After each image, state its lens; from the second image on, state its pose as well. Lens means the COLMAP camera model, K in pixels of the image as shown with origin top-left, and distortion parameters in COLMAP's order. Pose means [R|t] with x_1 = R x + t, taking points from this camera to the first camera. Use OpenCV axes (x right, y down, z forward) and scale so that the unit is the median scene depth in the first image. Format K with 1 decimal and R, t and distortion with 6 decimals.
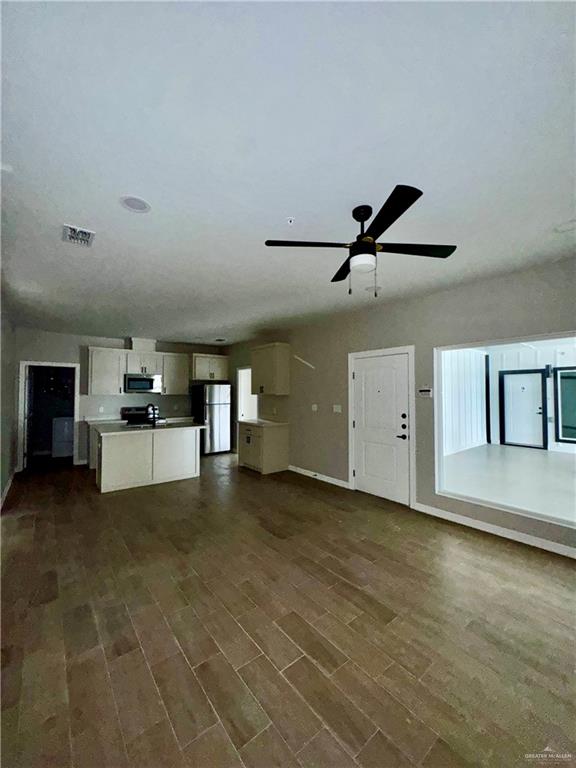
lens RADIAL K [[306.8, 0, 288.0], [0, 306.8, 384.0], [0, 0, 1]] dist [0.001808, -0.000208]
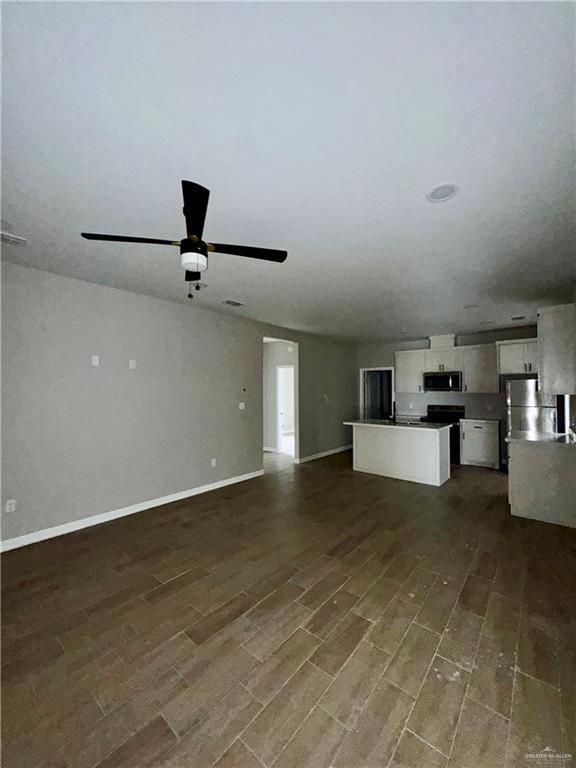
lens RADIAL K [[306.8, 0, 288.0], [0, 306.8, 384.0], [0, 0, 1]] dist [0.001808, -0.000208]
pose [[0.204167, -0.020573, -0.978720, 0.393328], [0.025690, 0.999547, -0.015652, 0.010183], [0.978599, -0.021948, 0.204604, 0.335406]]
